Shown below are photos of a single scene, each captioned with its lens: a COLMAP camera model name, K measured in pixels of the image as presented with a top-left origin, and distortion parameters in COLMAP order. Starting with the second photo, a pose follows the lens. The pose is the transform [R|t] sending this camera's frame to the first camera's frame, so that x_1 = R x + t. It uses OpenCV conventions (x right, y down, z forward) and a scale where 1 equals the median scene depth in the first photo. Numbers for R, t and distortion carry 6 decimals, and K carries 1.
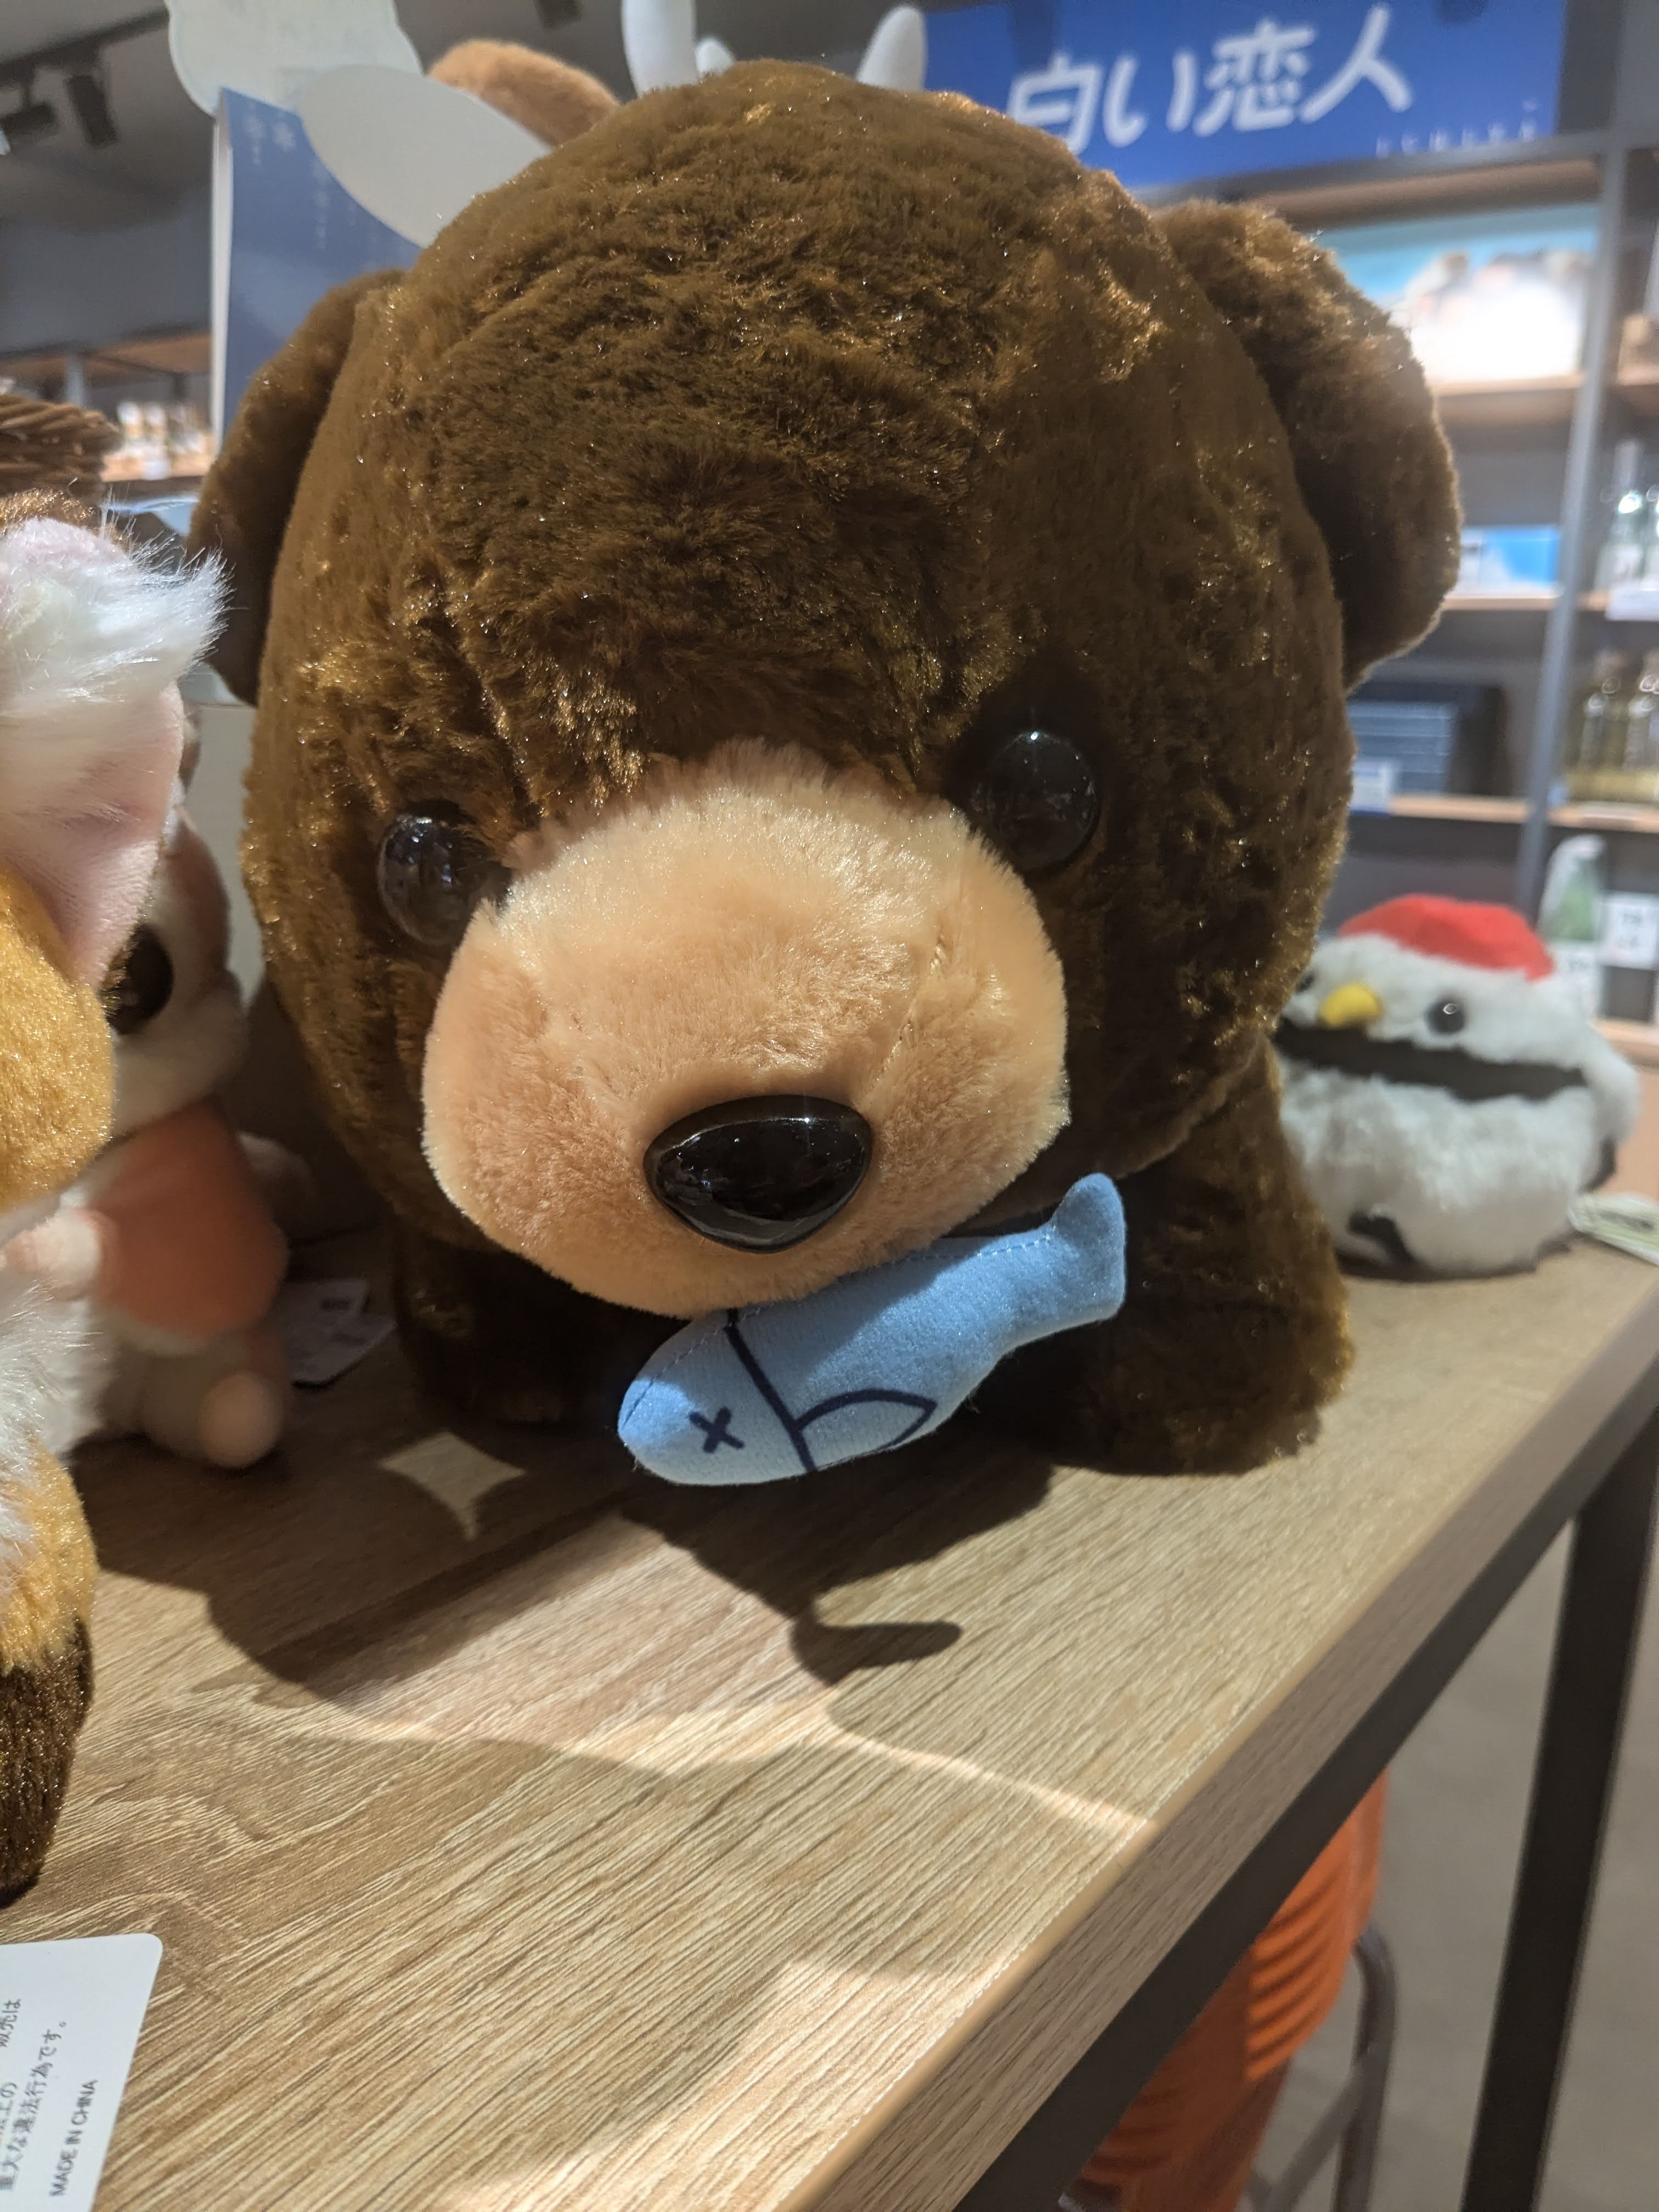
lens RADIAL K [[1754.0, 0, 789.4], [0, 1754.0, 1093.5], [0, 0, 1]] dist [0.009259, -0.042352]
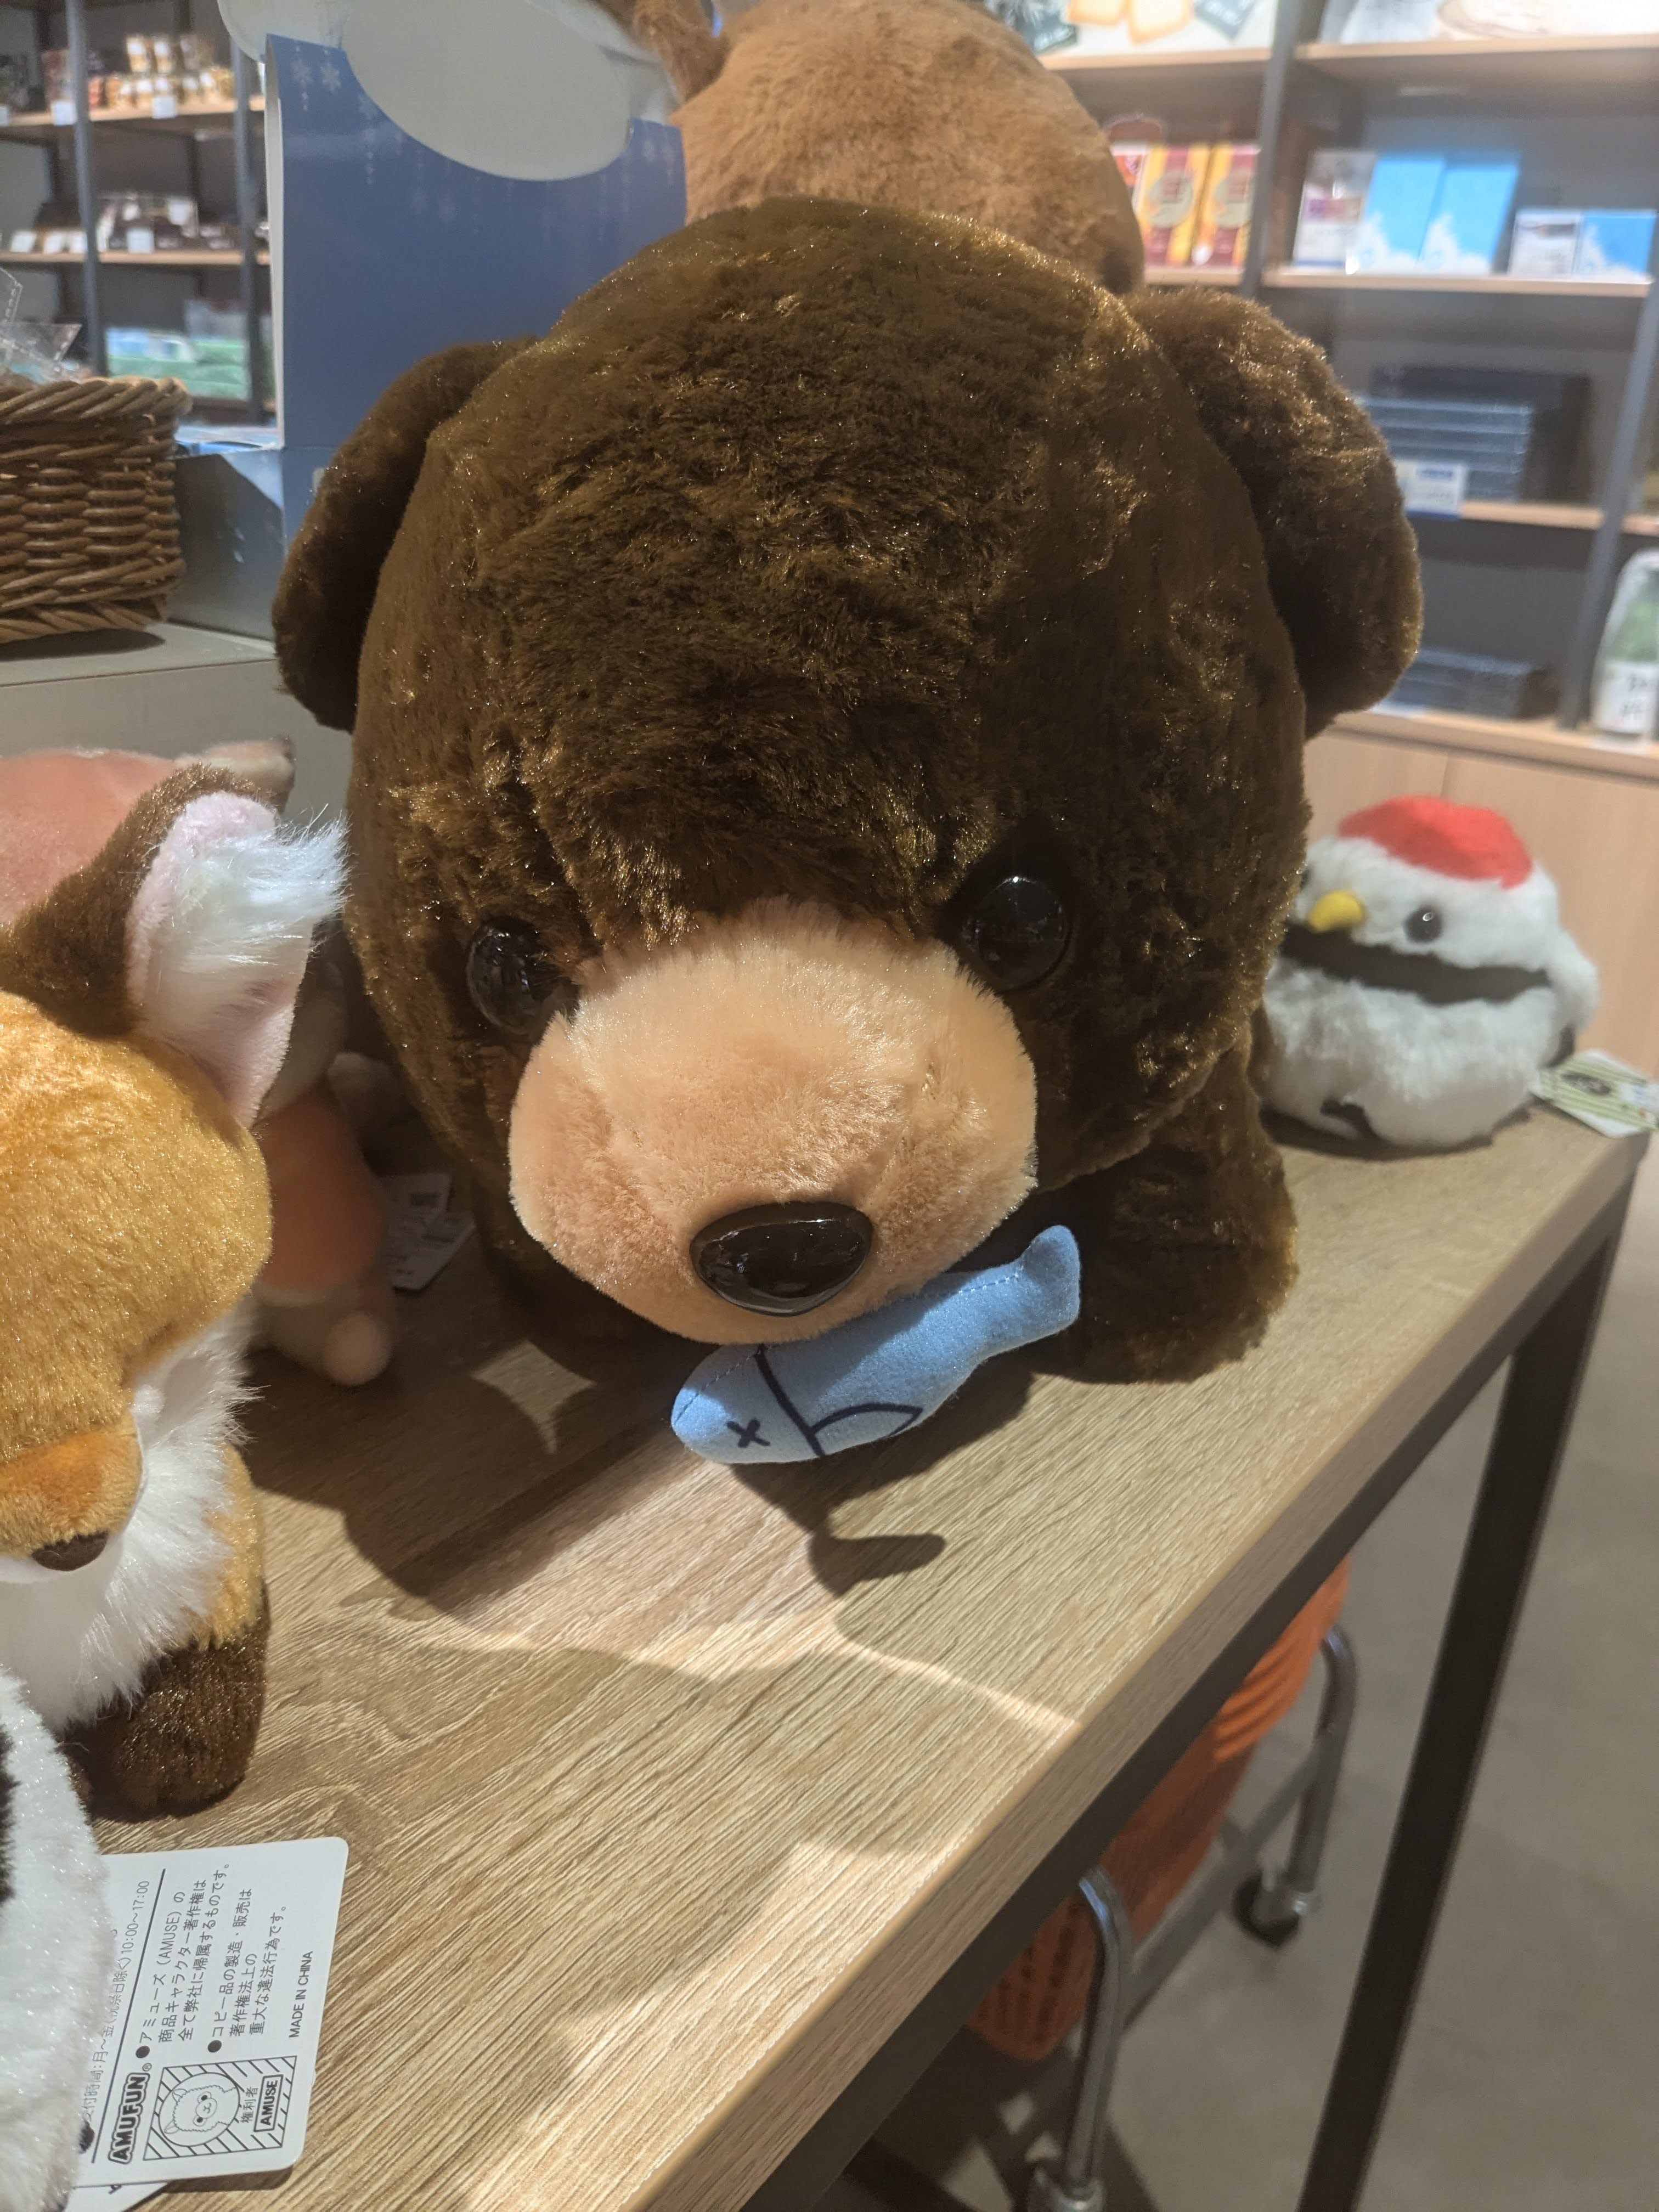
lens RADIAL K [[1760.5, 0, 829.5], [0, 1760.5, 1106.0], [0, 0, 1]] dist [0.042700, -0.096657]
pose [[0.999930, 0.011064, -0.004164, 0.020154], [-0.010016, 0.980023, 0.198633, -0.296019], [0.006279, -0.198577, 0.980065, -0.207690]]
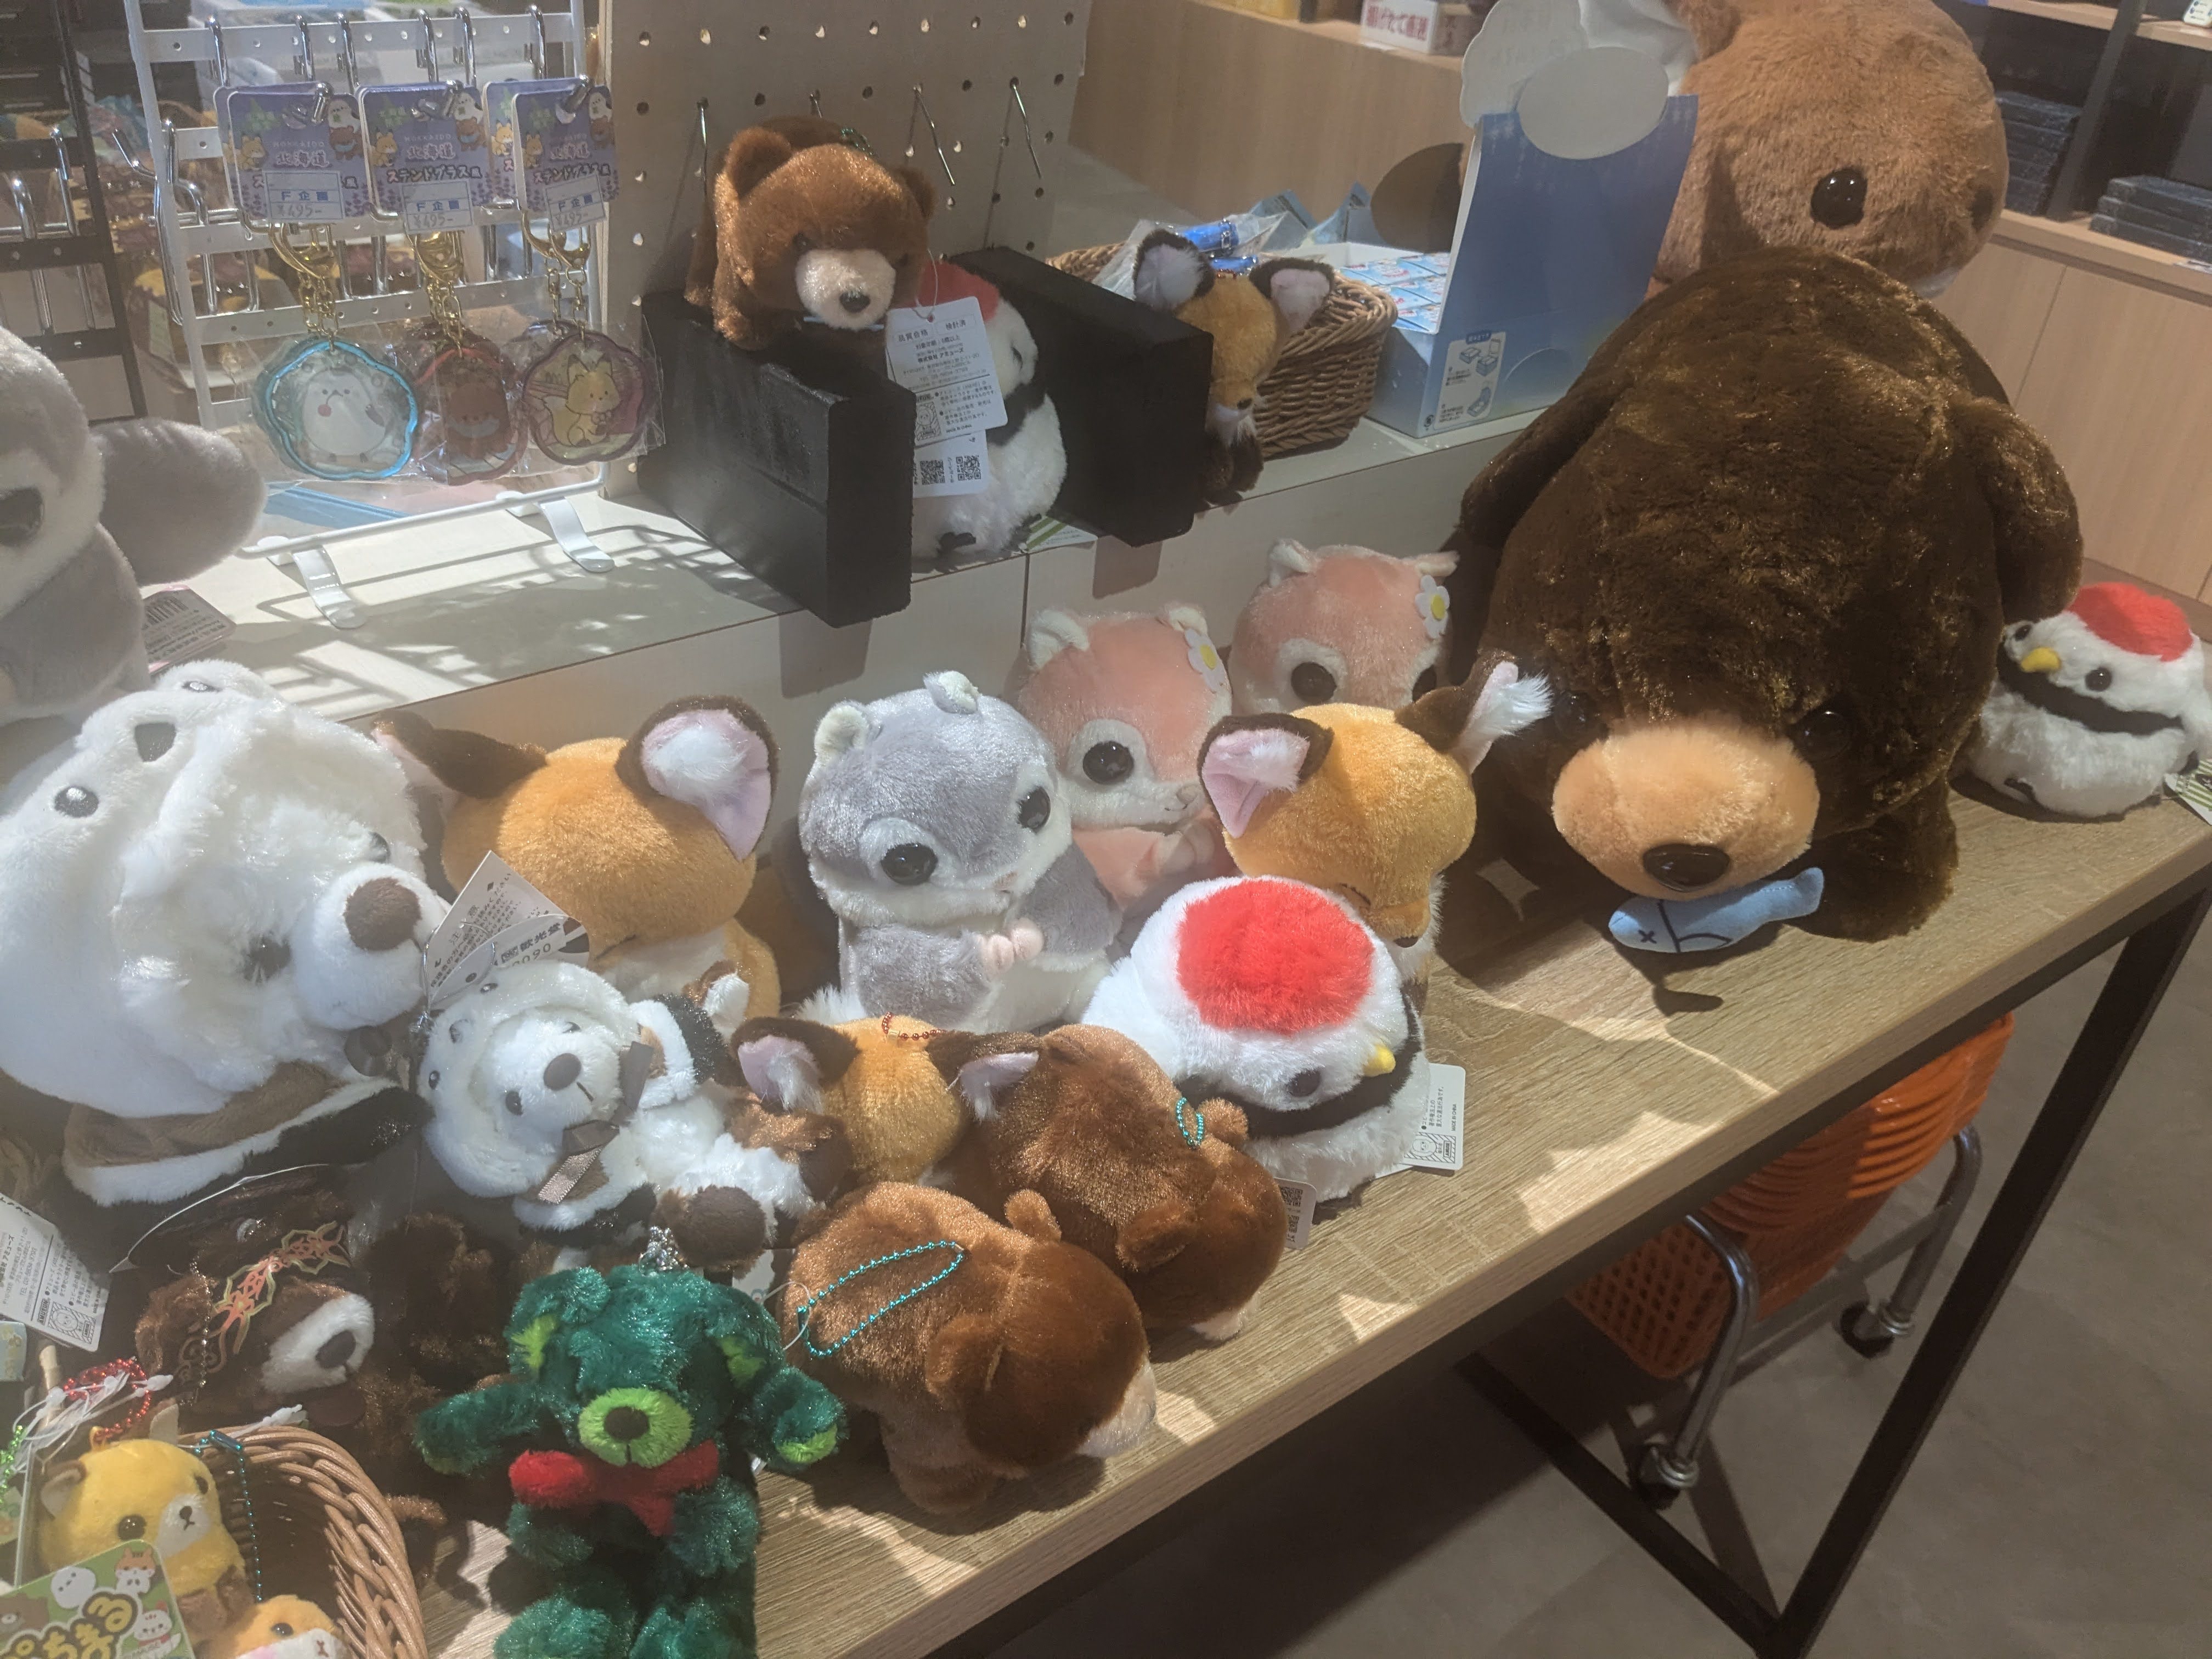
lens RADIAL K [[1840.4, 0, 1072.5], [0, 1840.4, 838.2], [0, 0, 1]] dist [0.043022, -0.086050]
pose [[0.957638, 0.180209, -0.224621, -0.286626], [-0.083324, 0.920031, 0.382883, -1.002639], [0.275657, -0.347947, 0.896073, -1.836337]]
